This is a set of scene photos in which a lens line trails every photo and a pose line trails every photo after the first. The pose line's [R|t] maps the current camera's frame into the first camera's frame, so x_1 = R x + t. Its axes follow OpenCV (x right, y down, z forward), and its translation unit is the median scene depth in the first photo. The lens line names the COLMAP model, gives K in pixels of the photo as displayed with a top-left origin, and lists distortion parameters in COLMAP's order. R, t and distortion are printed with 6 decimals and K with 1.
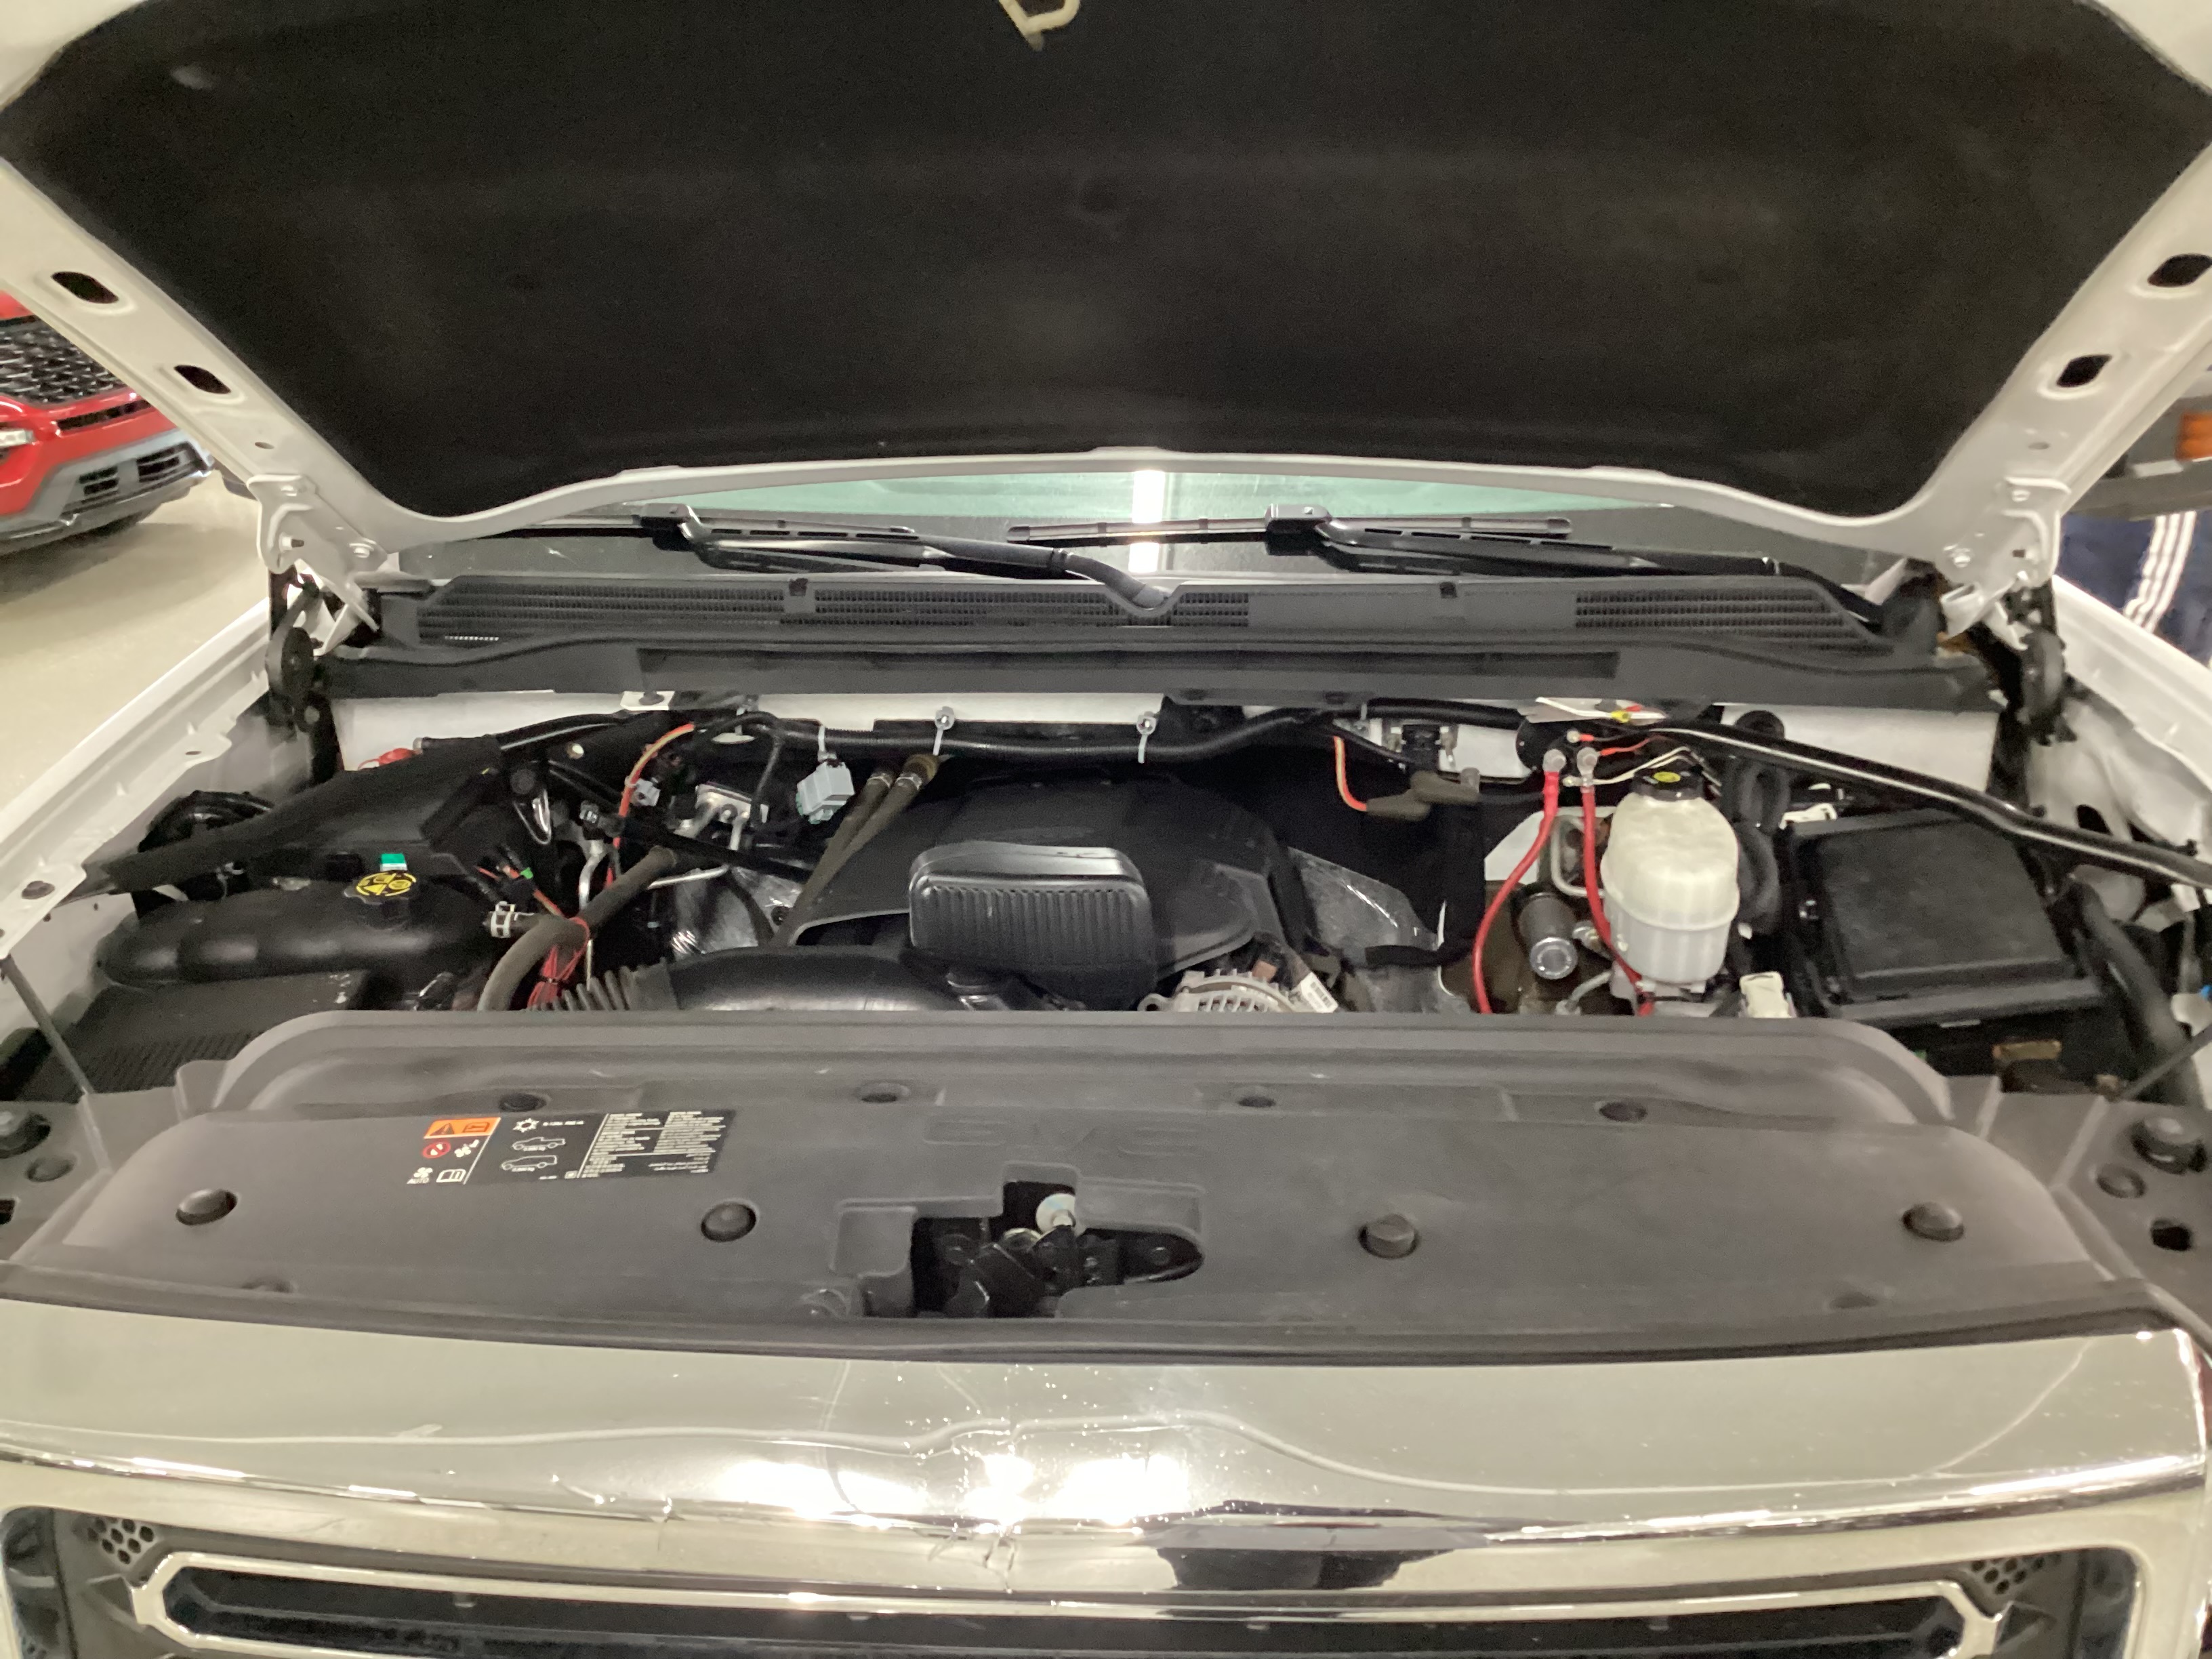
lens RADIAL K [[2003.0, 0, 1104.3], [0, 2003.0, 823.0], [0, 0, 1]] dist [0.071569, -0.137791]
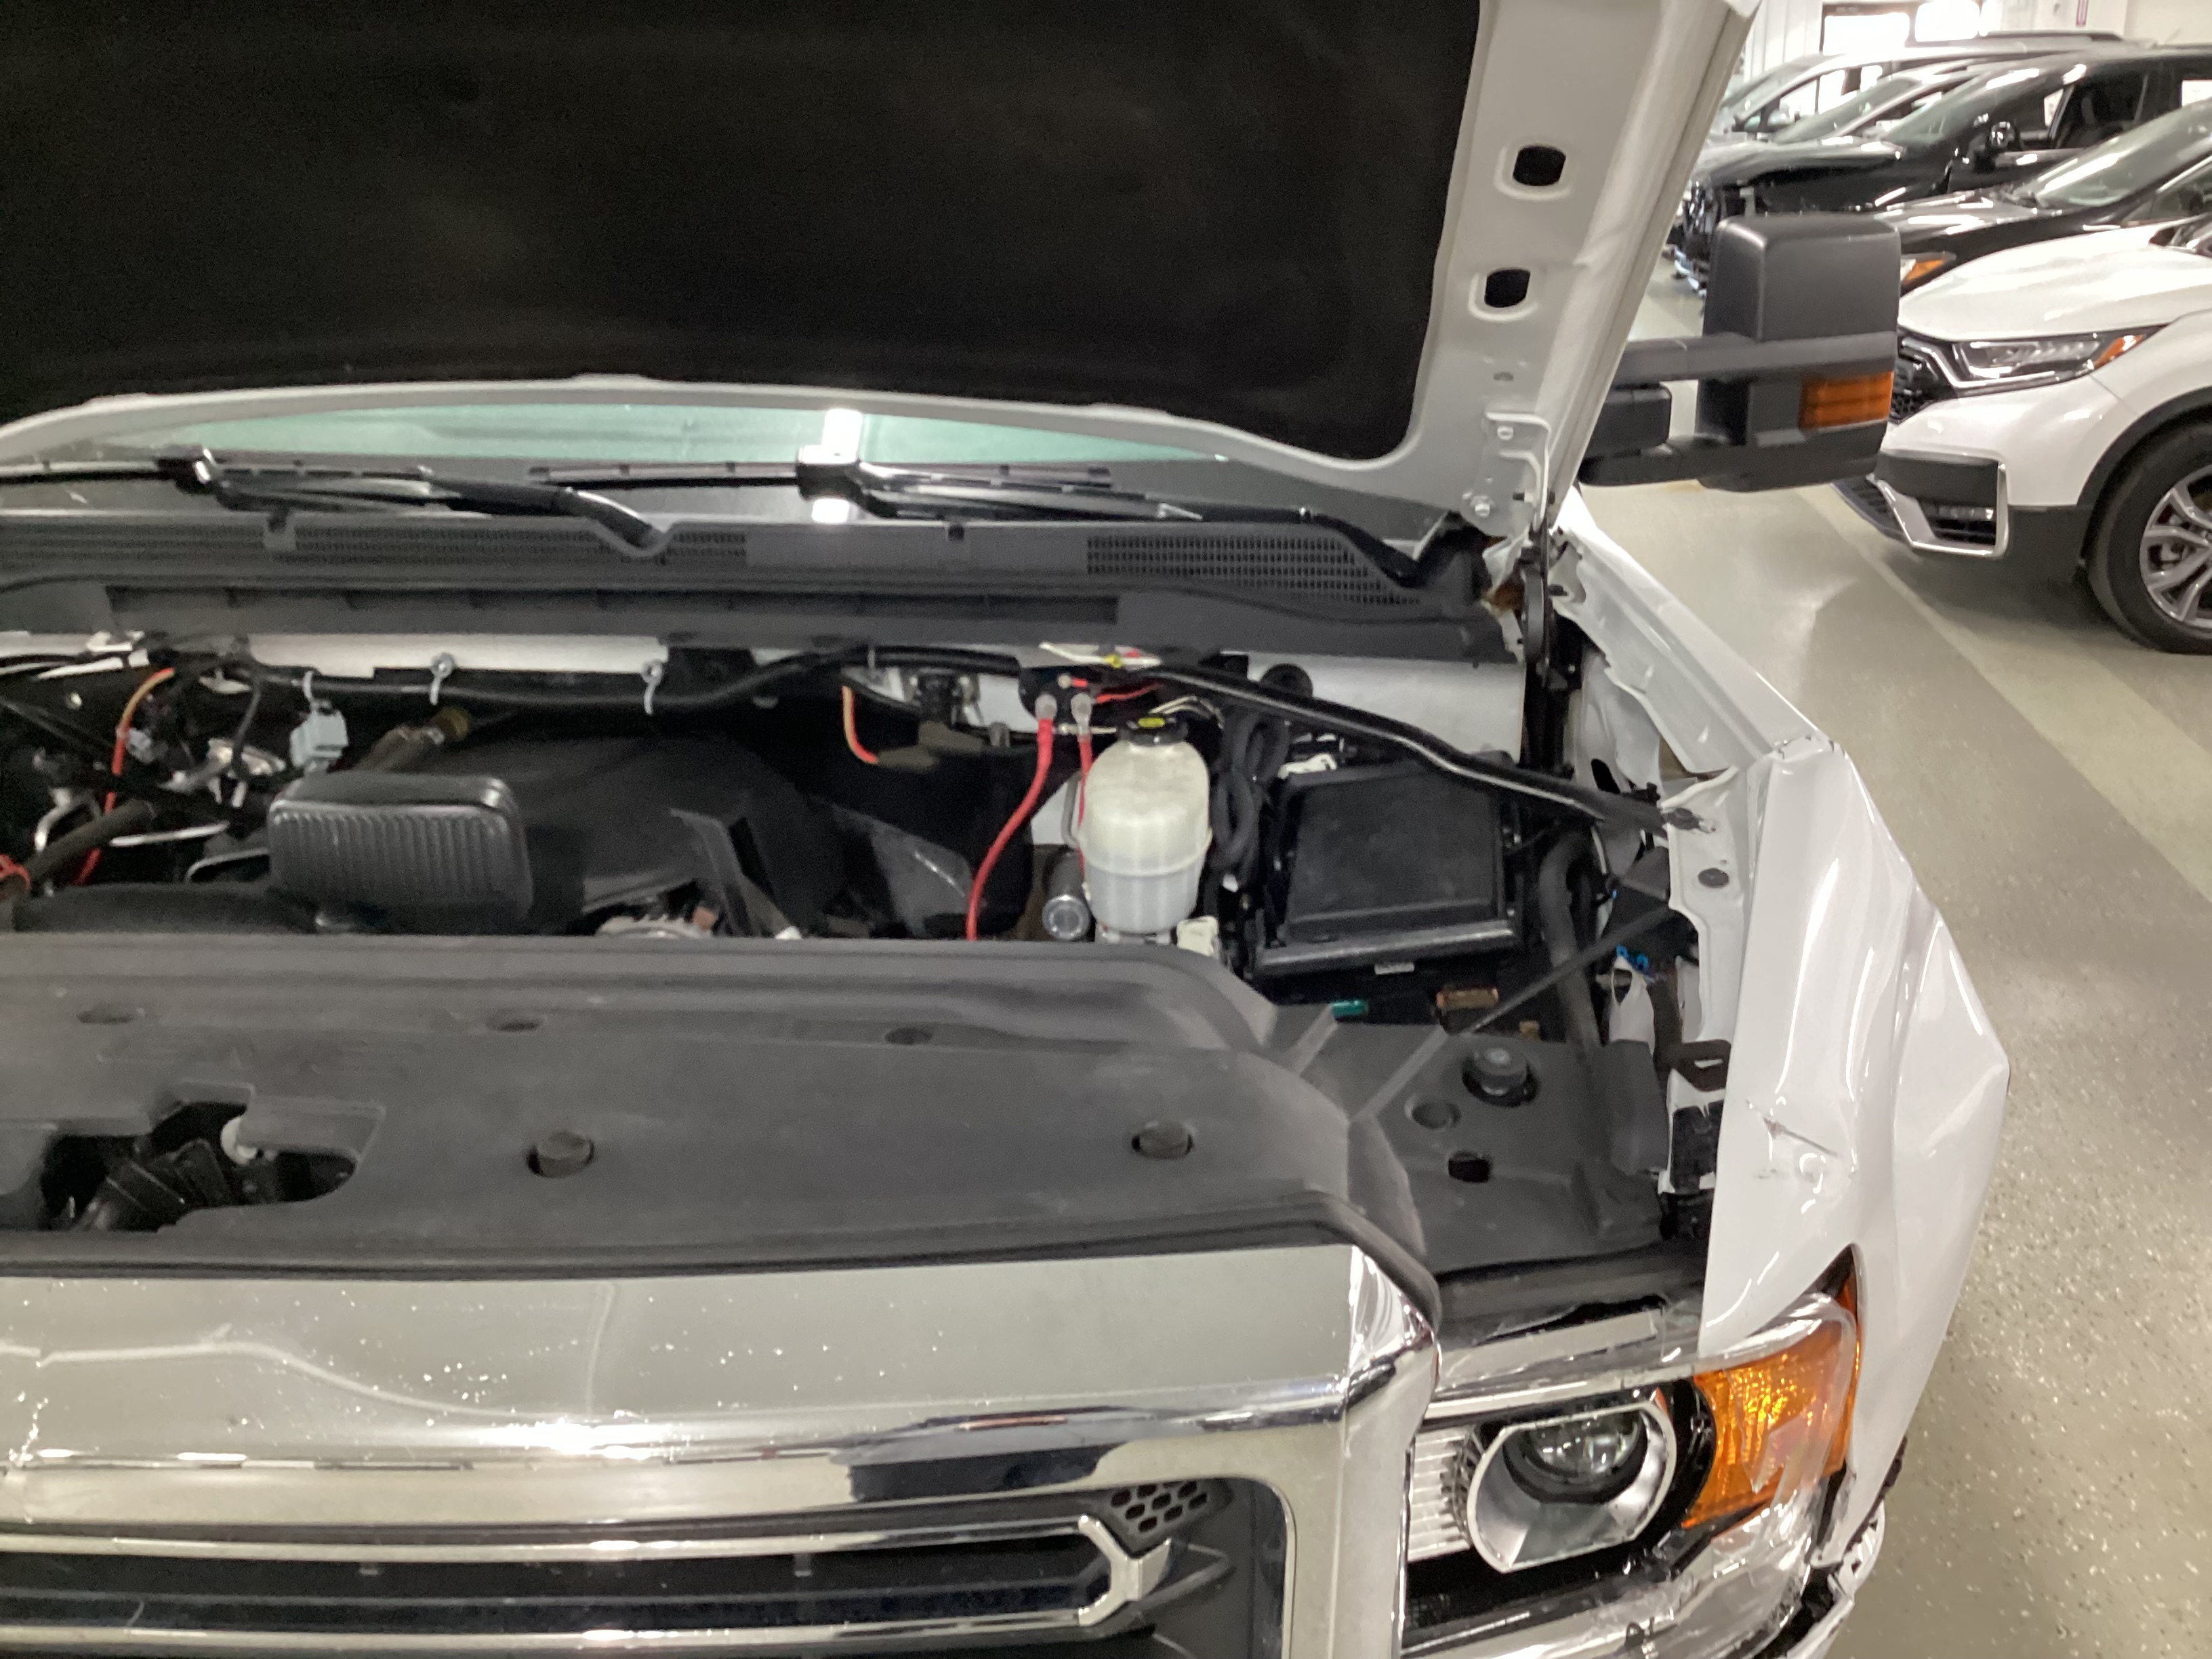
lens RADIAL K [[2003.0, 0, 1177.1], [0, 2003.0, 830.1], [0, 0, 1]] dist [0.071569, -0.137791]
pose [[0.999781, 0.007717, 0.019469, 0.262303], [-0.007189, 0.999608, -0.027065, 0.051842], [-0.019671, 0.026919, 0.999444, 0.043084]]
